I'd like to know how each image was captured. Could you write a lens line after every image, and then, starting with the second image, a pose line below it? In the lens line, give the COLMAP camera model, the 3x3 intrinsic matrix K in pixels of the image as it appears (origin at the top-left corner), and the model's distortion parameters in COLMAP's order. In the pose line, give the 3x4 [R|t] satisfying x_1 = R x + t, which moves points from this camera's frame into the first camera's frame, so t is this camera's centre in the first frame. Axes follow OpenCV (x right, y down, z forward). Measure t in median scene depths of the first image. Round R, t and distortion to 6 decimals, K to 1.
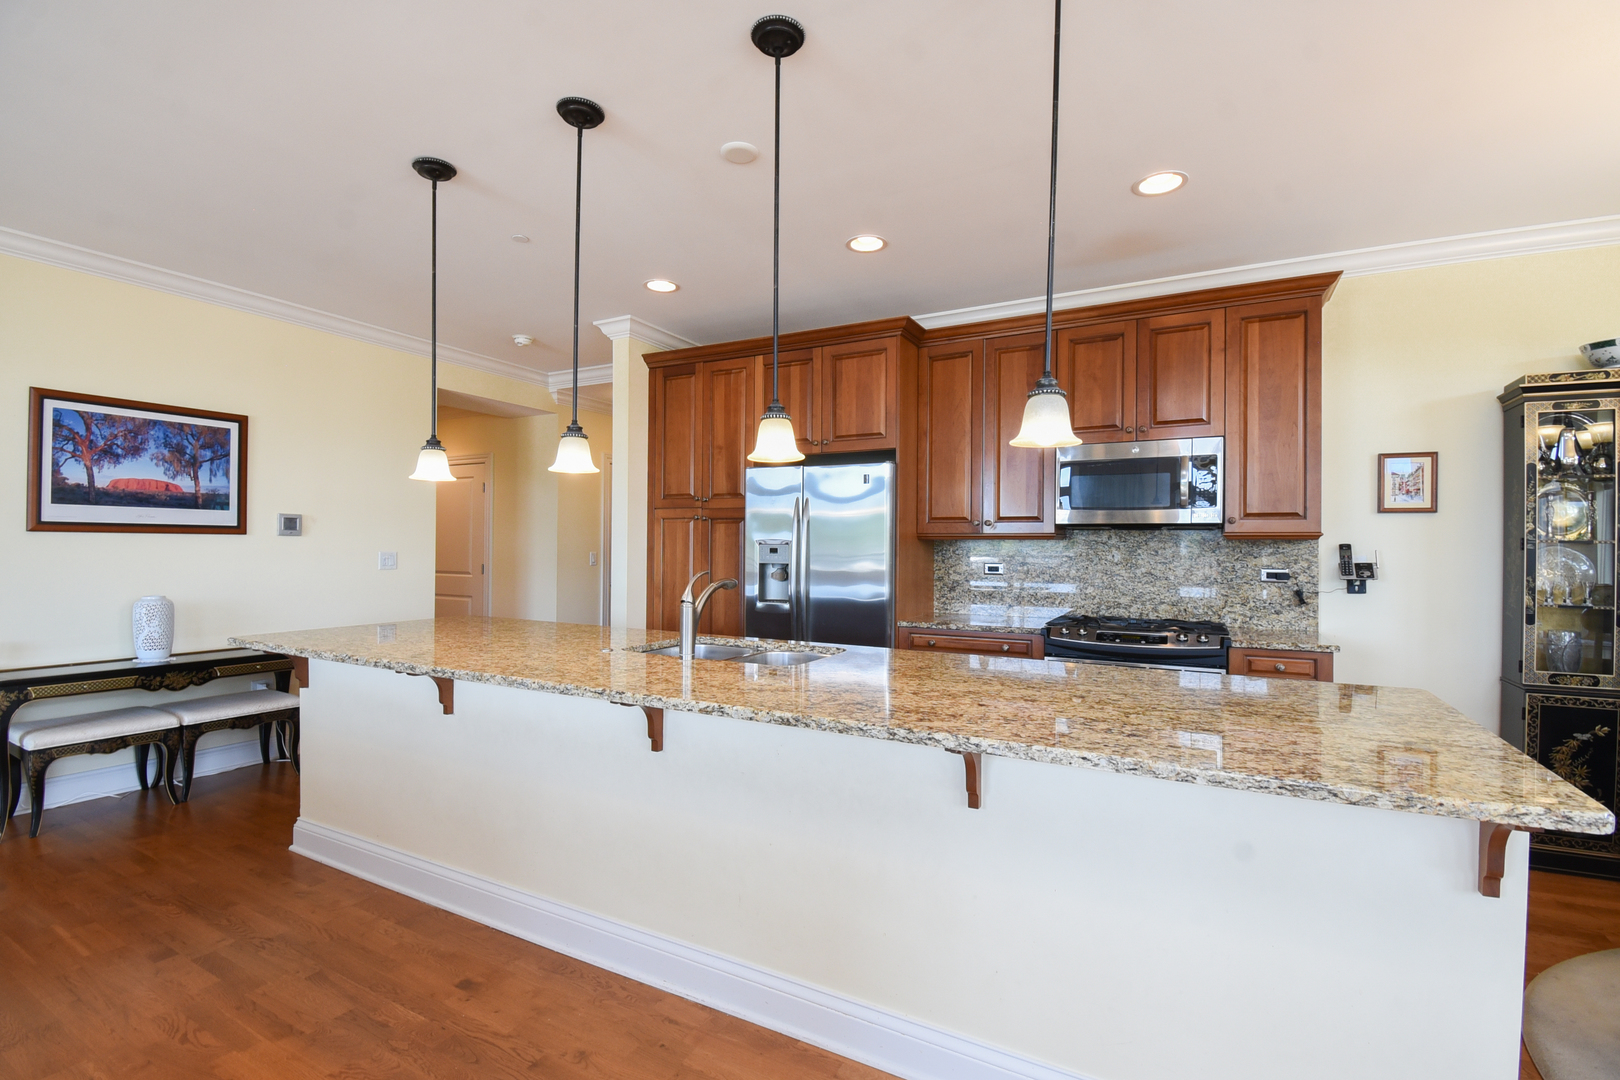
lens RADIAL K [[724.7, 0, 810.0], [0, 724.7, 540.0], [0, 0, 1]] dist [0.036115, -0.035403]
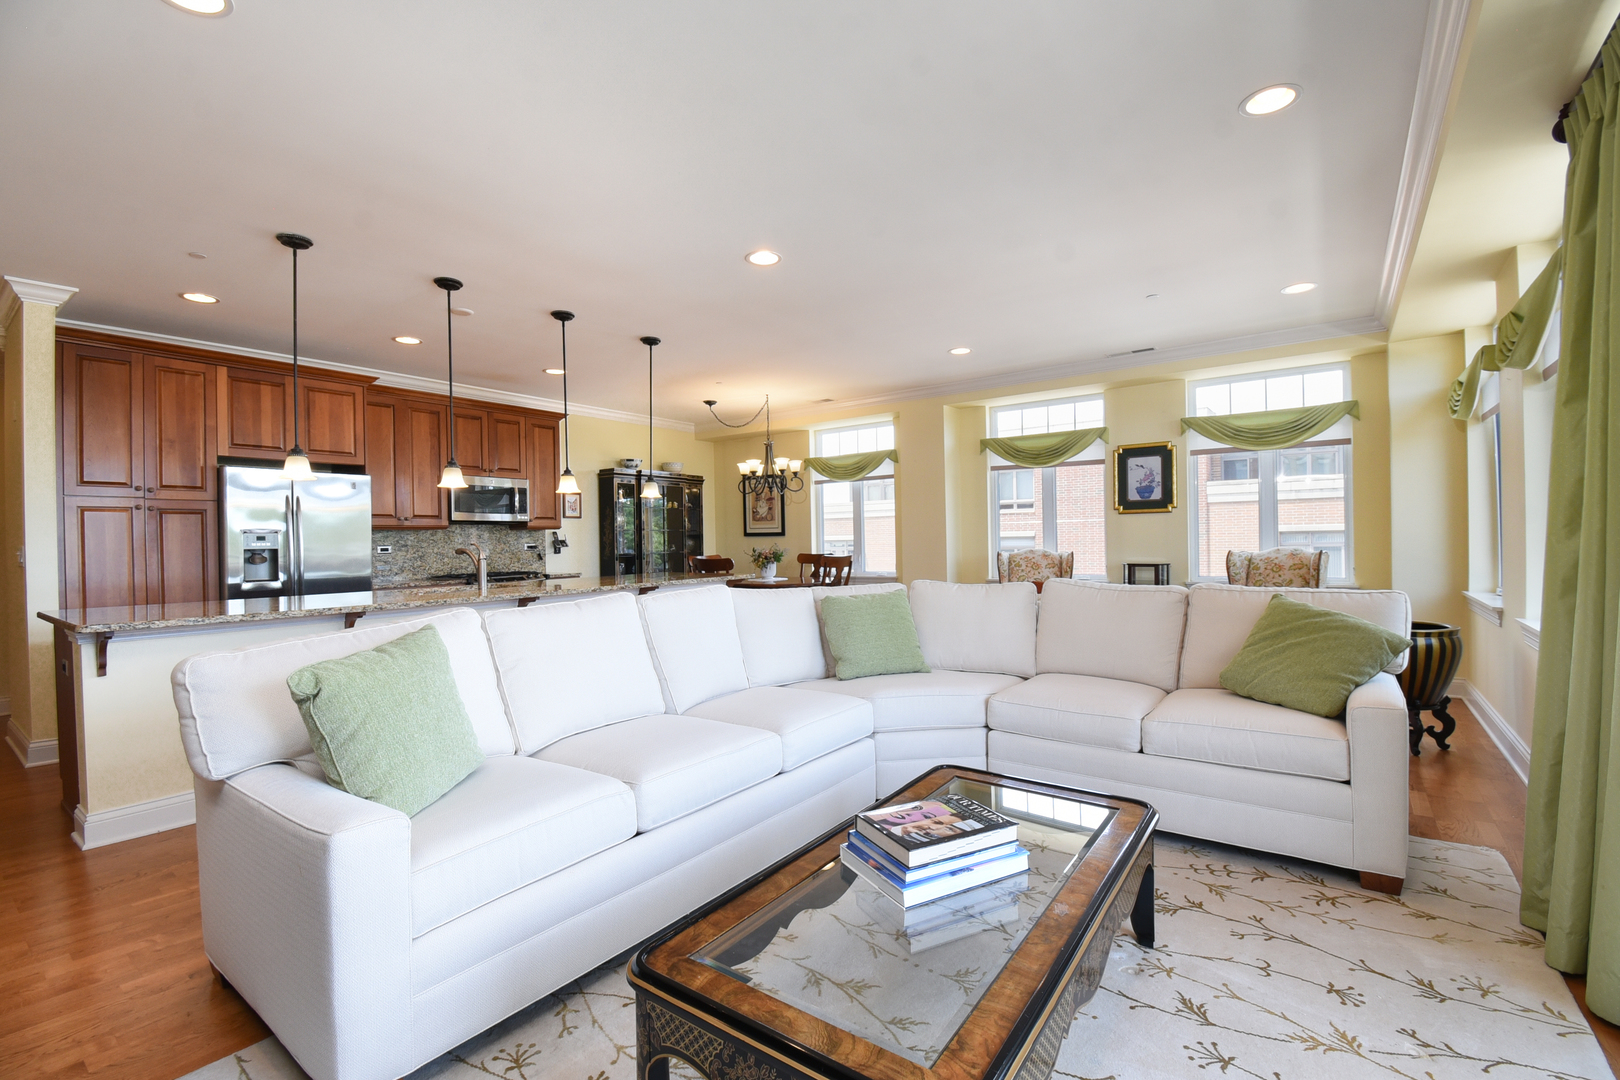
lens RADIAL K [[713.9, 0, 810.0], [0, 713.9, 540.0], [0, 0, 1]] dist [0.034910, -0.033597]
pose [[0.142369, -0.010908, 0.989754, -1.279372], [0.008357, 0.999917, 0.009818, 0.015593], [-0.989778, 0.006874, 0.142449, -0.078406]]
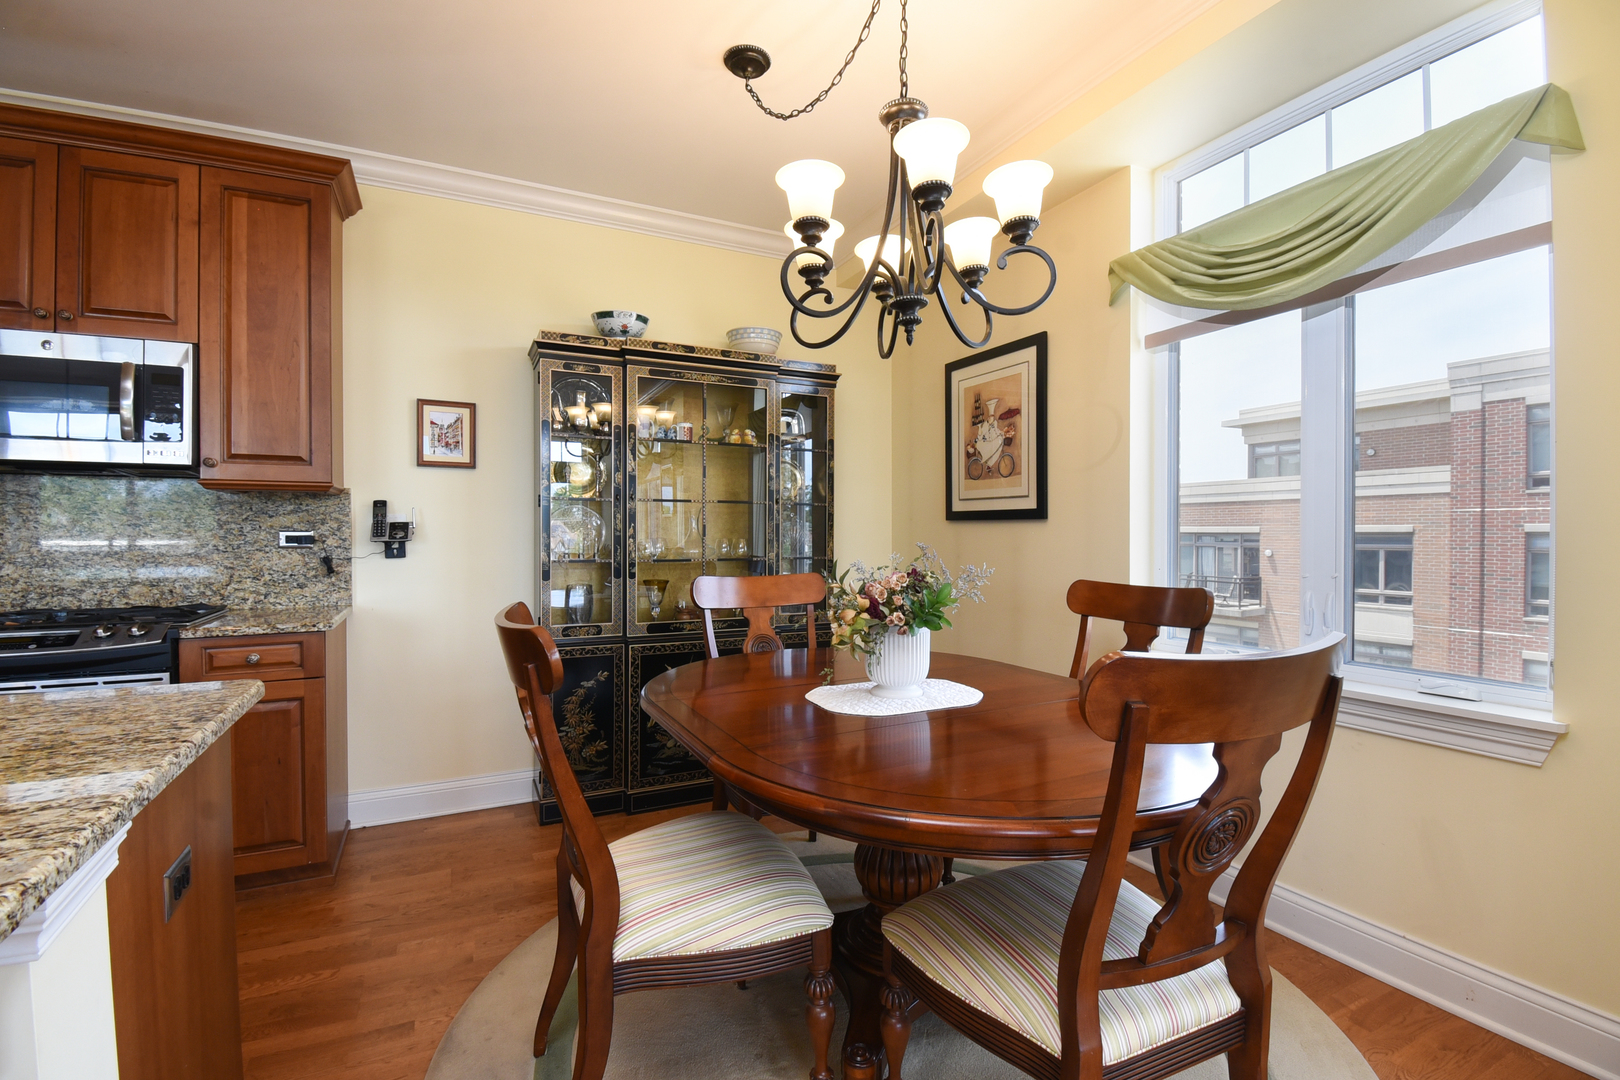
lens RADIAL K [[724.7, 0, 810.0], [0, 724.7, 540.0], [0, 0, 1]] dist [0.036115, -0.035403]
pose [[0.584784, -0.016650, 0.811018, 0.322989], [-0.002524, 0.999747, 0.022345, 0.030551], [-0.811185, -0.015114, 0.584595, 0.091749]]
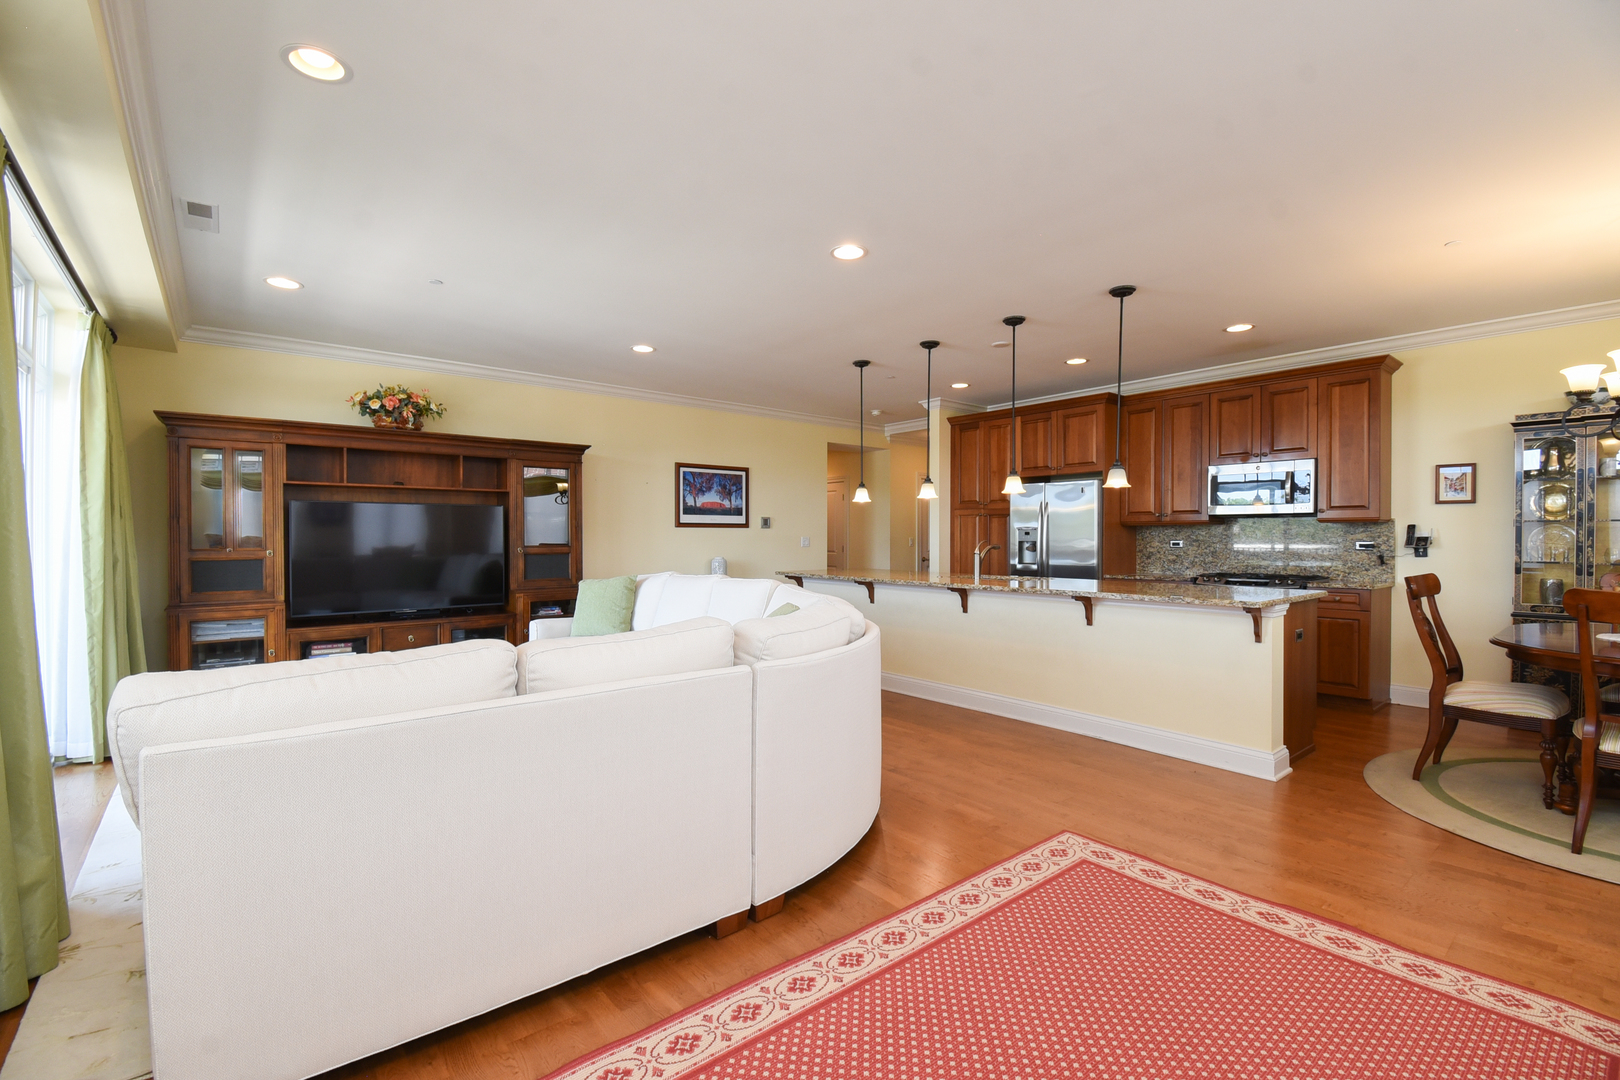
lens RADIAL K [[713.9, 0, 810.0], [0, 713.9, 540.0], [0, 0, 1]] dist [0.034910, -0.033597]
pose [[0.925468, -0.006063, -0.378778, 0.131173], [0.010348, 0.999903, 0.009278, 0.010441], [0.378685, -0.012506, 0.925441, -0.848730]]
